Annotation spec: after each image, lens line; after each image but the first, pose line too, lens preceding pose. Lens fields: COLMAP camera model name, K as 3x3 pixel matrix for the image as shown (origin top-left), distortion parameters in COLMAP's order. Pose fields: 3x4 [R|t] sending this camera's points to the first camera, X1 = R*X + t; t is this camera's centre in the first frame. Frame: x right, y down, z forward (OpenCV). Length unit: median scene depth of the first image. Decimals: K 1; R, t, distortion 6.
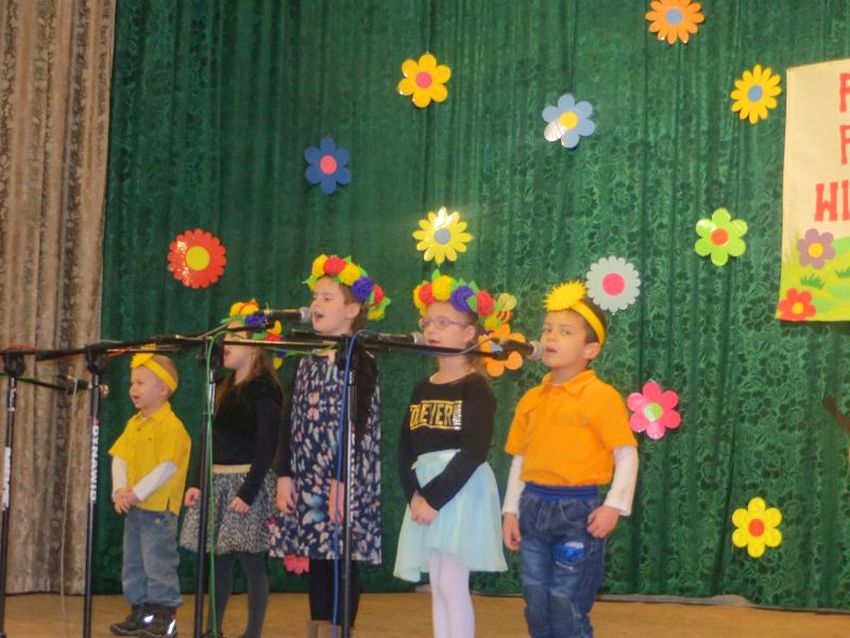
lens RADIAL K [[1736.8, 0, 393.4], [0, 1736.8, 320.8], [0, 0, 1]] dist [-0.110742, 0.000000]
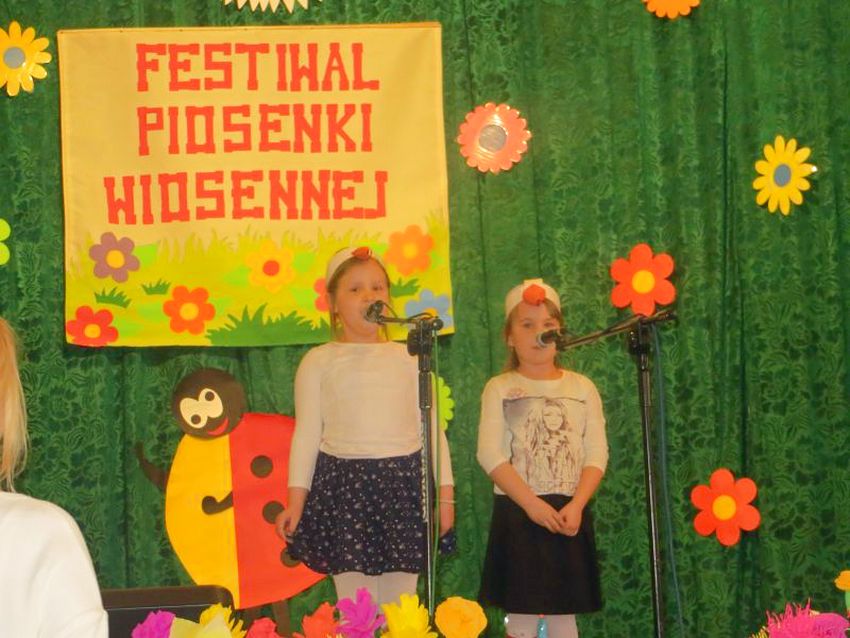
lens RADIAL K [[2303.1, 0, 447.1], [0, 2303.1, 315.8], [0, 0, 1]] dist [-0.124193, 0.000000]
pose [[0.607588, 0.026786, 0.793801, -0.490754], [0.011729, 0.999020, -0.042689, 0.031437], [-0.794166, 0.035248, 0.606678, 0.222019]]
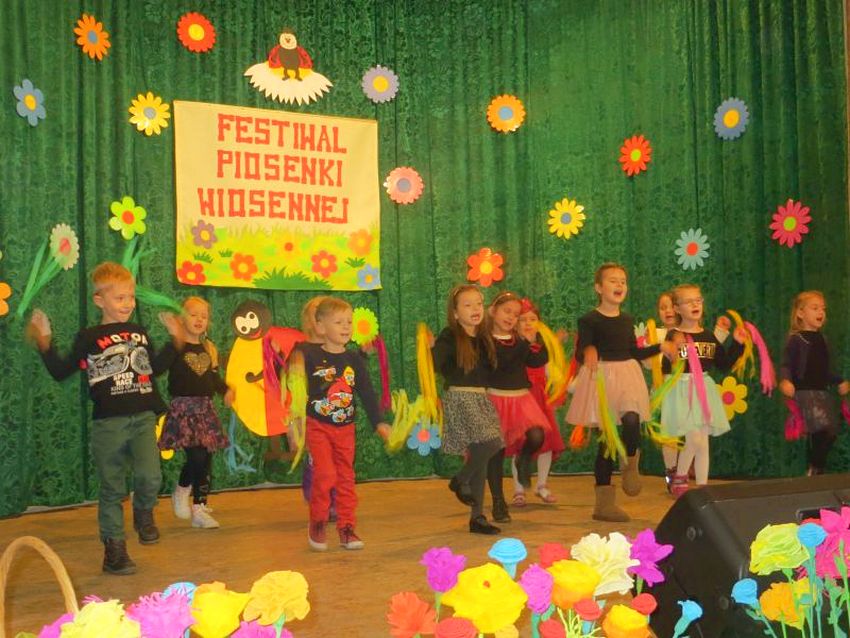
lens RADIAL K [[1082.0, 0, 428.3], [0, 1082.0, 316.1], [0, 0, 1]] dist [-0.052626, 0.000000]
pose [[0.294508, 0.024856, 0.955326, -0.518798], [-0.034896, 0.999275, -0.015242, 0.030347], [-0.955012, -0.028848, 0.295162, 0.545963]]
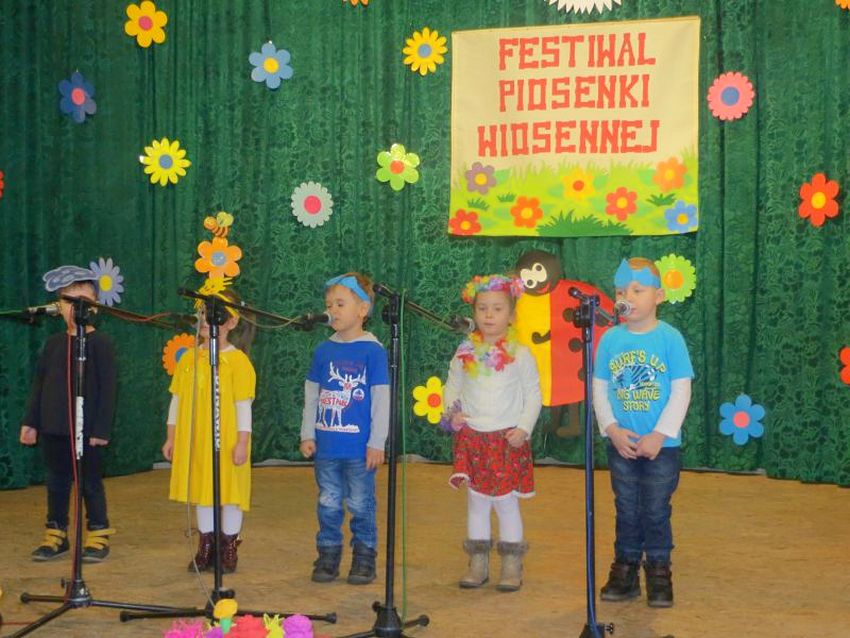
lens RADIAL K [[1336.7, 0, 414.2], [0, 1336.7, 324.9], [0, 0, 1]] dist [-0.093985, 0.000000]
pose [[0.898632, -0.035055, 0.437300, -0.221285], [-0.004588, 0.995997, 0.089269, -0.021295], [-0.438679, -0.082227, 0.894874, 0.134432]]
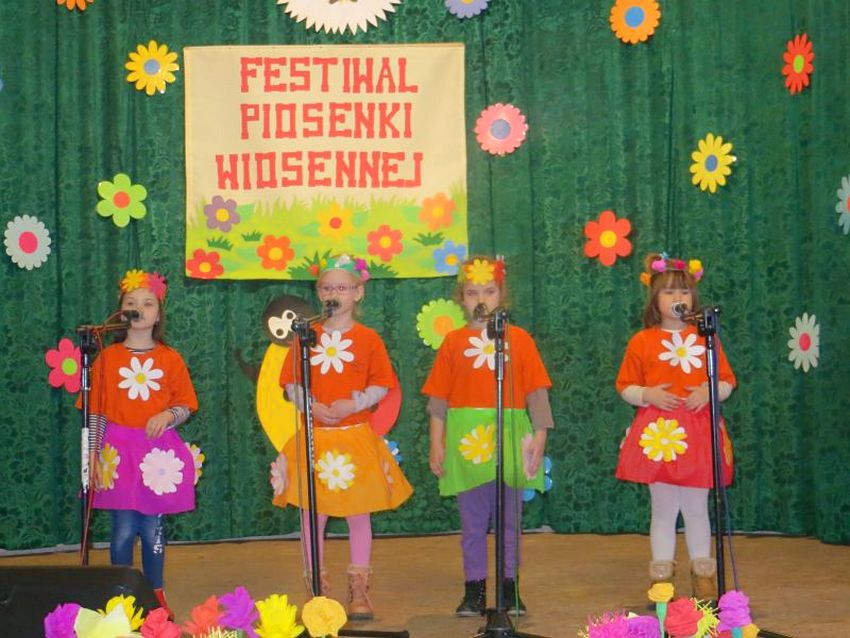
lens RADIAL K [[1530.8, 0, 434.7], [0, 1530.8, 331.9], [0, 0, 1]] dist [-0.144715, 0.000000]
pose [[0.655685, -0.019903, 0.754772, -0.389569], [-0.007614, 0.999427, 0.032969, 0.000318], [-0.754996, -0.027364, 0.655158, 0.247245]]
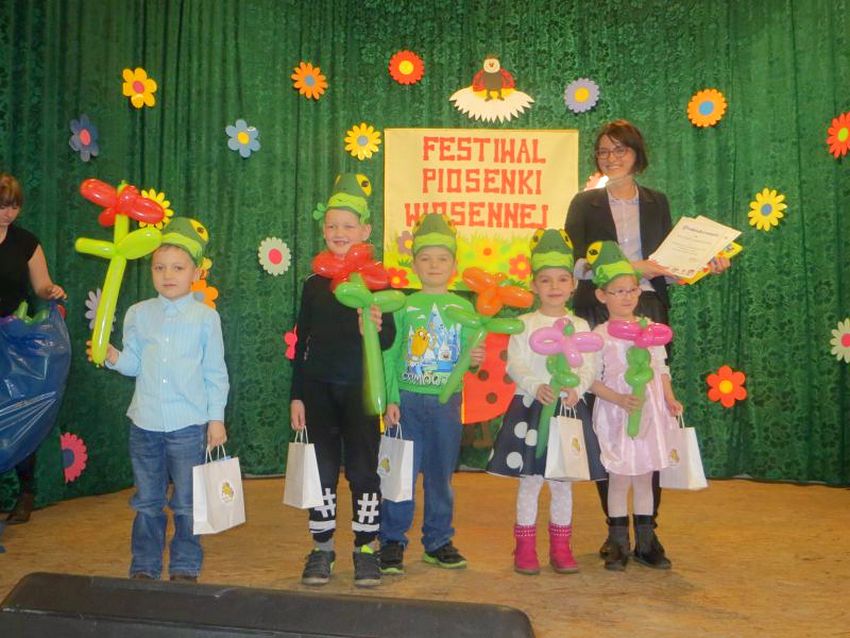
lens RADIAL K [[820.0, 0, 422.4], [0, 820.0, 320.1], [0, 0, 1]] dist [-0.023183, 0.000000]
pose [[0.701714, 0.027592, 0.711924, -0.273585], [-0.034436, 0.999395, -0.004791, 0.030979], [-0.711626, -0.021154, 0.702240, 0.441693]]
